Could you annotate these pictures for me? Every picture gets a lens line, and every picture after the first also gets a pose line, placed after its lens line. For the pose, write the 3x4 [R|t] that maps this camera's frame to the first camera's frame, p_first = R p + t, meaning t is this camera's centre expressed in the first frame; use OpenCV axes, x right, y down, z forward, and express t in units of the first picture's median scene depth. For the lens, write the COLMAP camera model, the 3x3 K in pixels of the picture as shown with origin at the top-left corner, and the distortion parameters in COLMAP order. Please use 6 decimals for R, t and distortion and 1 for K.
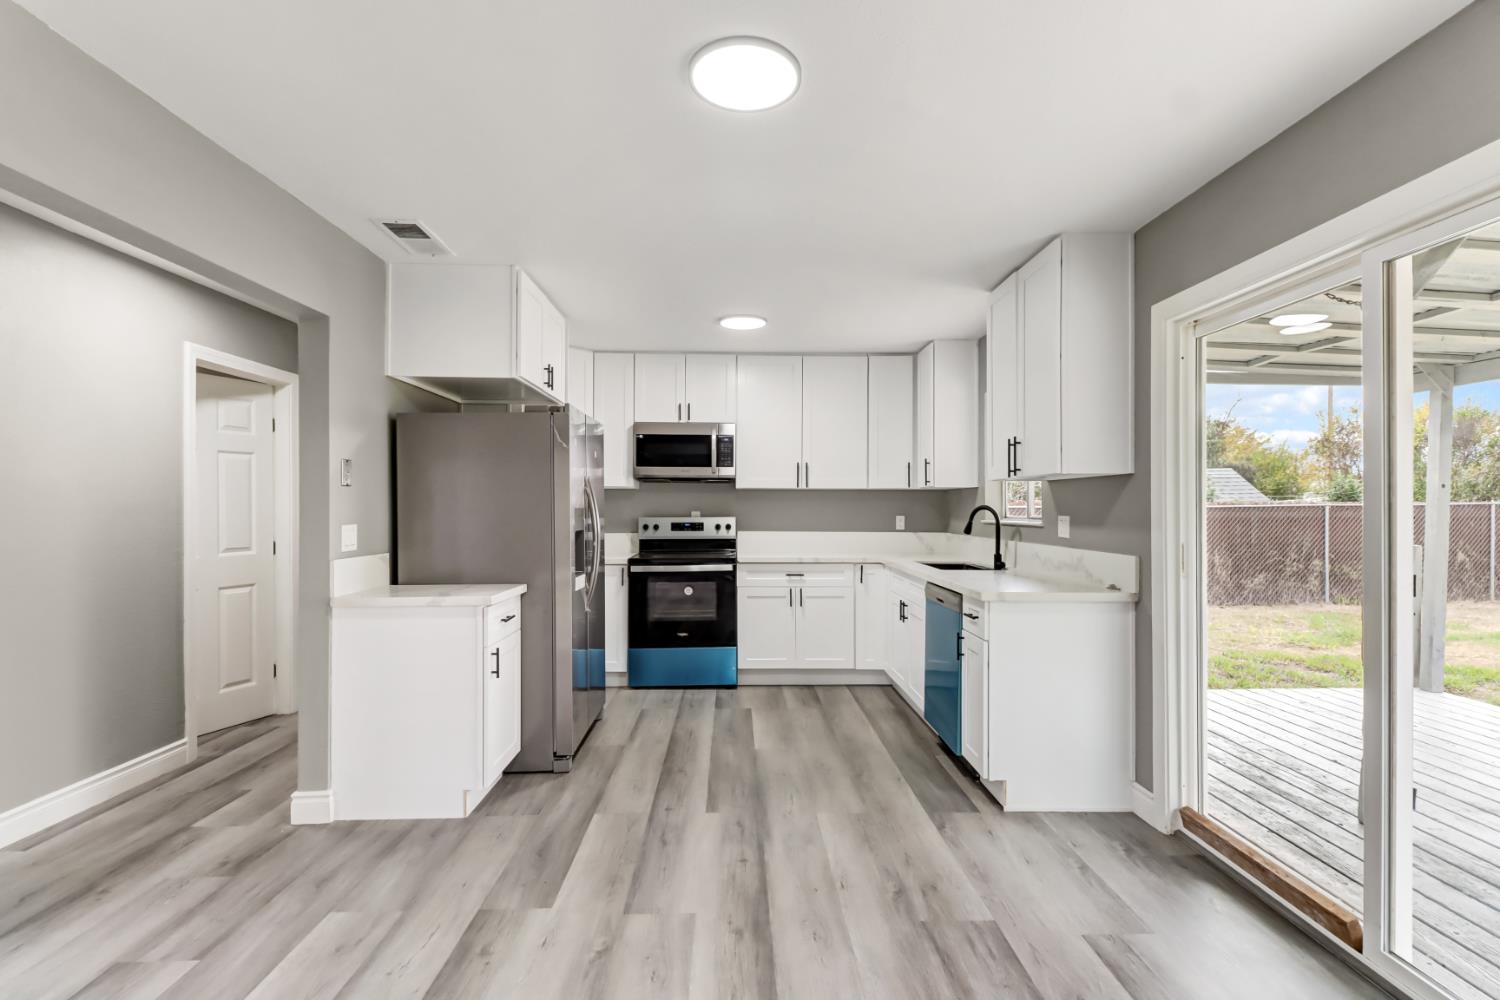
lens RADIAL K [[703.1, 0, 752.4], [0, 703.1, 507.3], [0, 0, 1]] dist [0.014925, -0.013450]
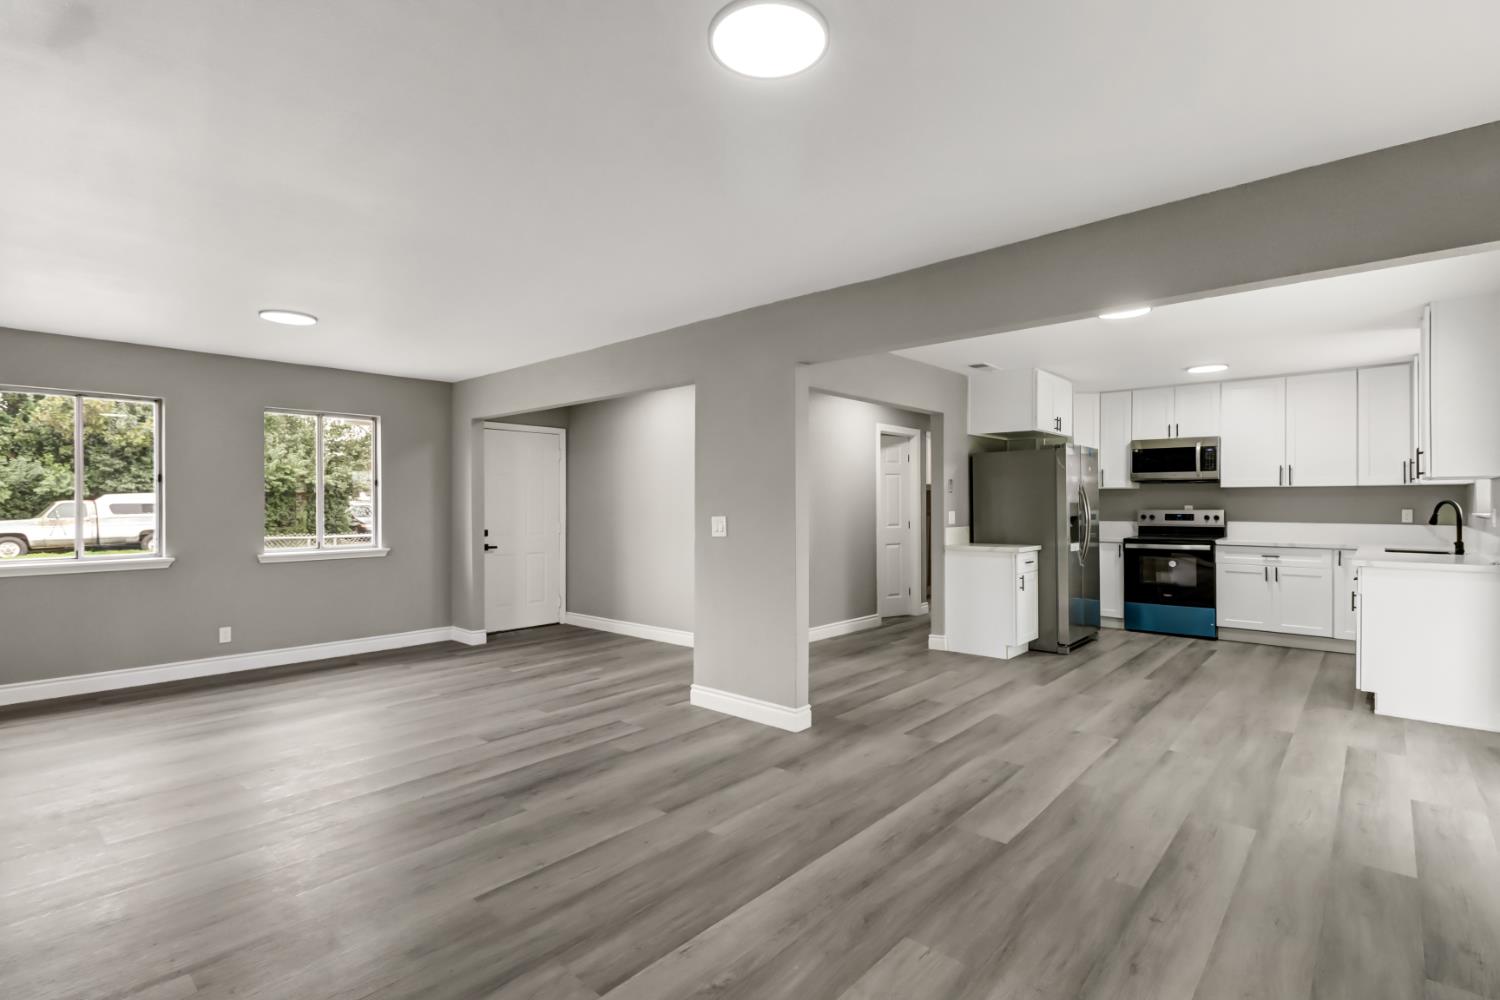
lens RADIAL K [[703.4, 0, 753.6], [0, 703.4, 501.3], [0, 0, 1]] dist [0.021452, -0.017115]
pose [[0.728390, -0.003512, -0.685154, 0.305132], [0.002484, 0.999994, -0.002485, -0.000516], [0.685158, 0.000108, 0.728394, -0.654903]]
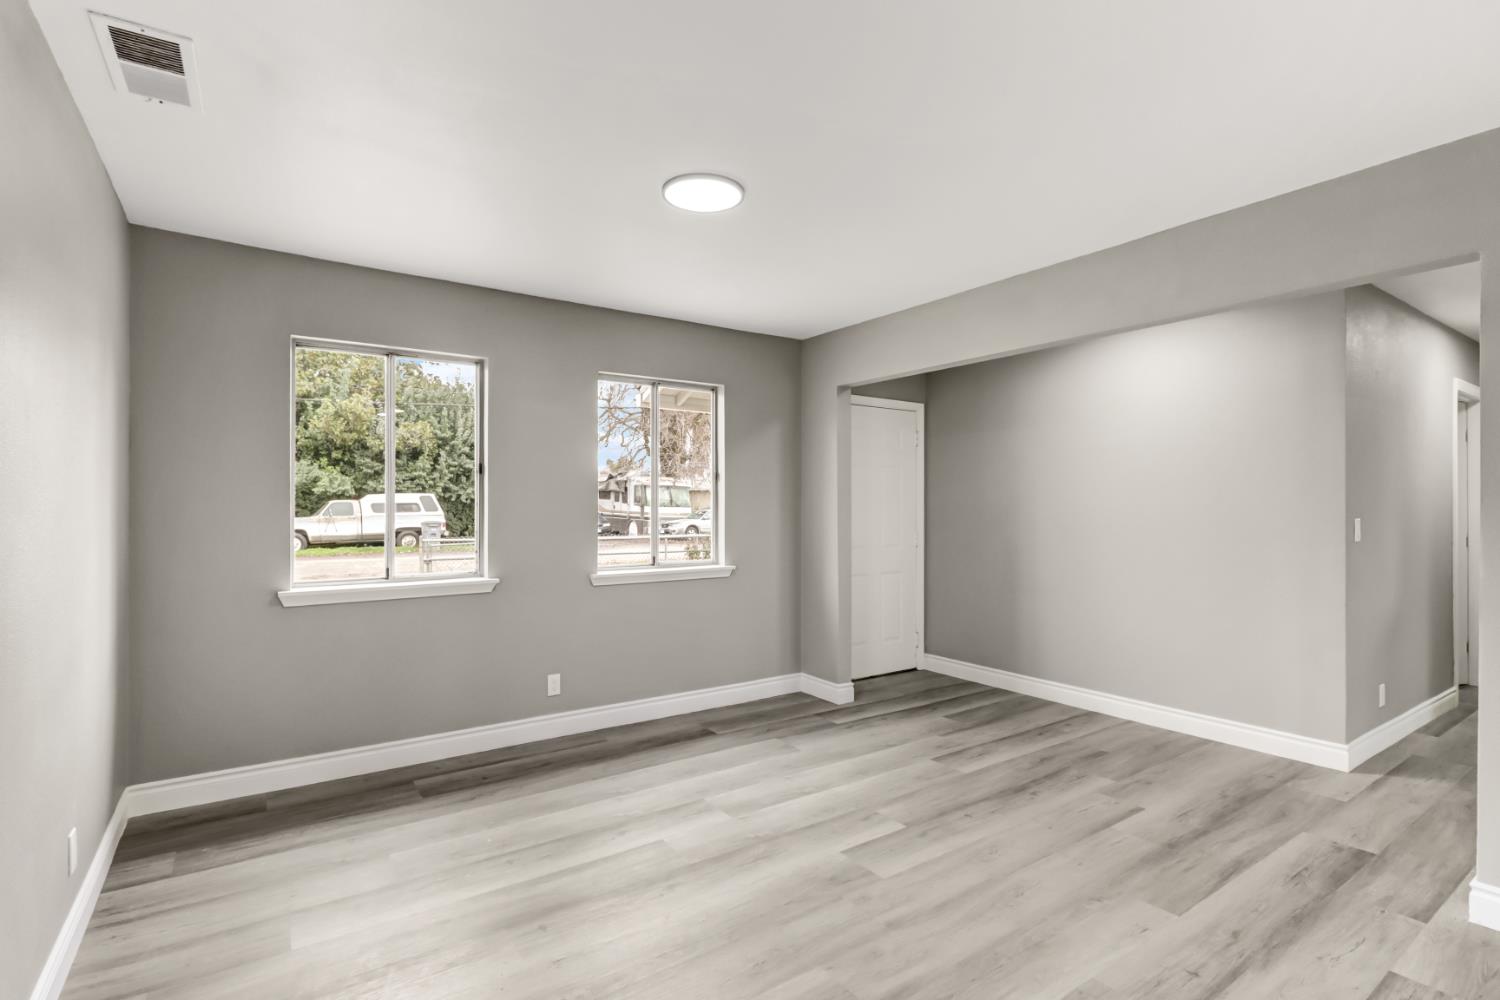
lens RADIAL K [[712.5, 0, 751.6], [0, 712.5, 501.7], [0, 0, 1]] dist [0.001714, -0.001478]
pose [[0.545788, -0.002178, -0.837920, -0.364651], [-0.001970, 0.999991, -0.003882, -0.001552], [0.837921, 0.003770, 0.545779, -0.671273]]
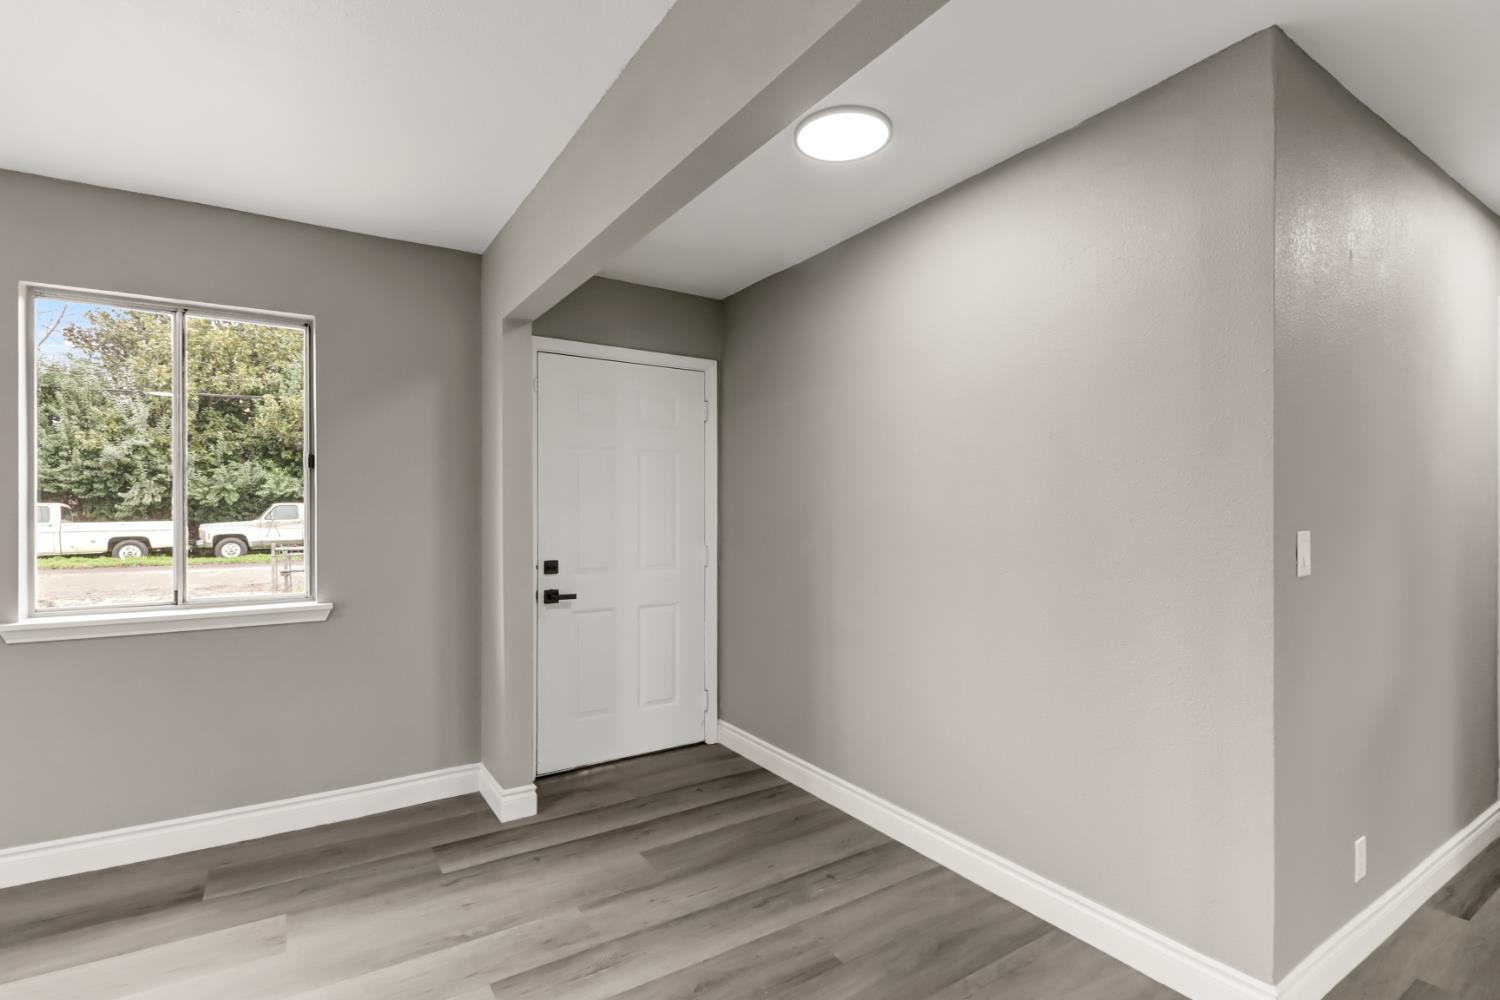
lens RADIAL K [[718.5, 0, 754.9], [0, 718.5, 508.3], [0, 0, 1]] dist [0.000725, -0.000440]
pose [[0.527411, 0.001547, -0.849609, -0.491474], [-0.000537, 0.999999, 0.001487, -0.000557], [0.849610, -0.000328, 0.527411, -0.100643]]
